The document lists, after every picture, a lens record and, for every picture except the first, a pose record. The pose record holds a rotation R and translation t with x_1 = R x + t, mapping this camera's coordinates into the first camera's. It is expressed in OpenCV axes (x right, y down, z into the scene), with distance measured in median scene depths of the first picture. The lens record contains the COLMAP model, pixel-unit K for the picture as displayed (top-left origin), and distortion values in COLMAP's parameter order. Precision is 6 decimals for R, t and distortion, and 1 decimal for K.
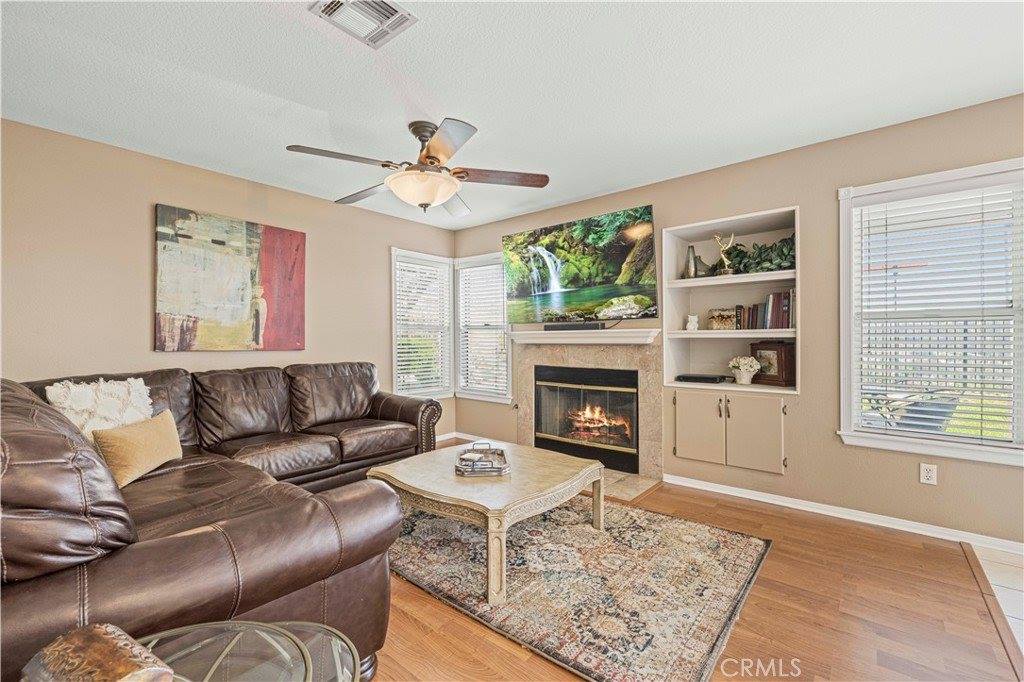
lens RADIAL K [[430.2, 0, 511.4], [0, 430.2, 338.1], [0, 0, 1]] dist [0.000978, 0.000073]
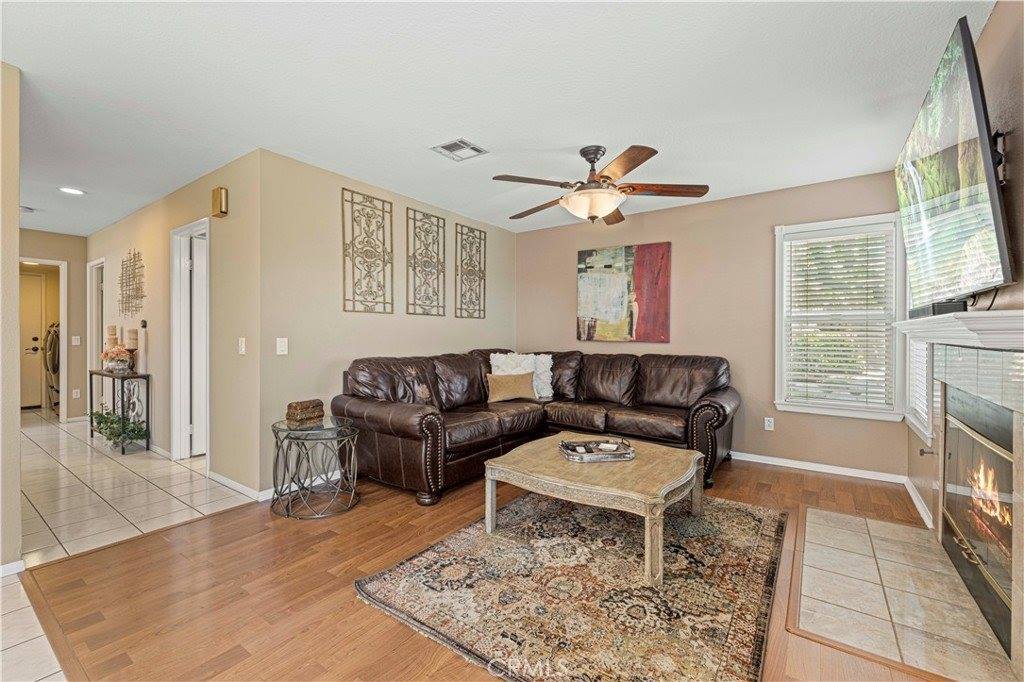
lens RADIAL K [[435.0, 0, 509.4], [0, 435.0, 337.4], [0, 0, 1]] dist [0.002083, 0.000221]
pose [[0.076635, 0.011666, -0.996991, 0.716054], [-0.000434, 0.999932, 0.011667, -0.000116], [0.997059, -0.000461, 0.076635, 0.525597]]
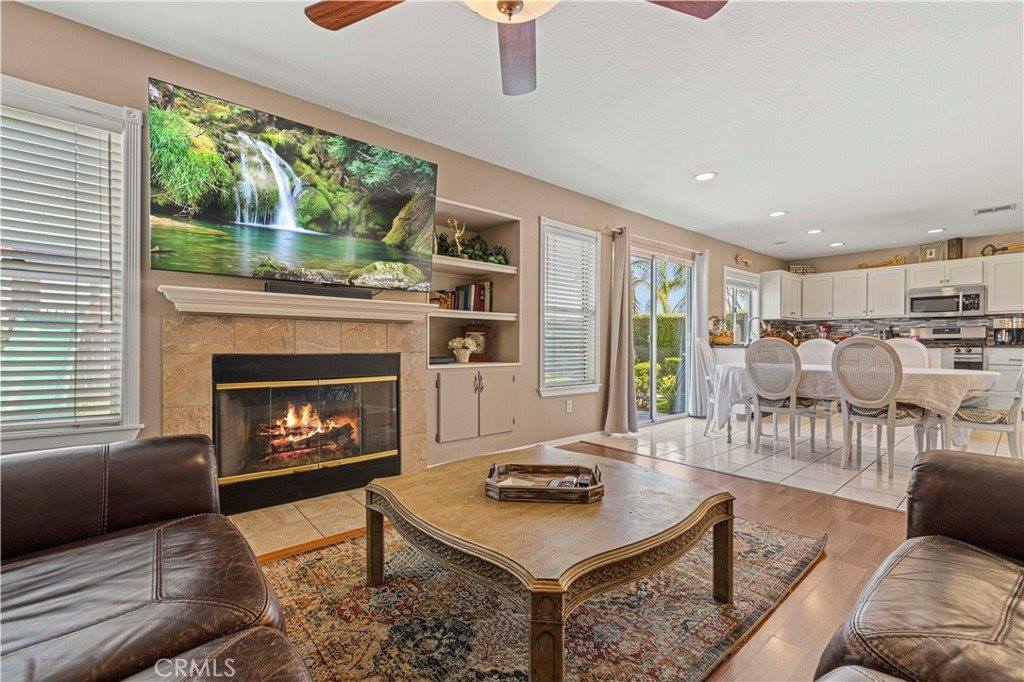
lens RADIAL K [[440.3, 0, 501.6], [0, 440.3, 346.1], [0, 0, 1]] dist [0.001019, -0.000411]
pose [[0.183798, 0.000886, 0.982964, -0.530915], [-0.004379, 0.999990, -0.000082, 0.065187], [-0.982954, -0.004290, 0.183800, 0.697988]]
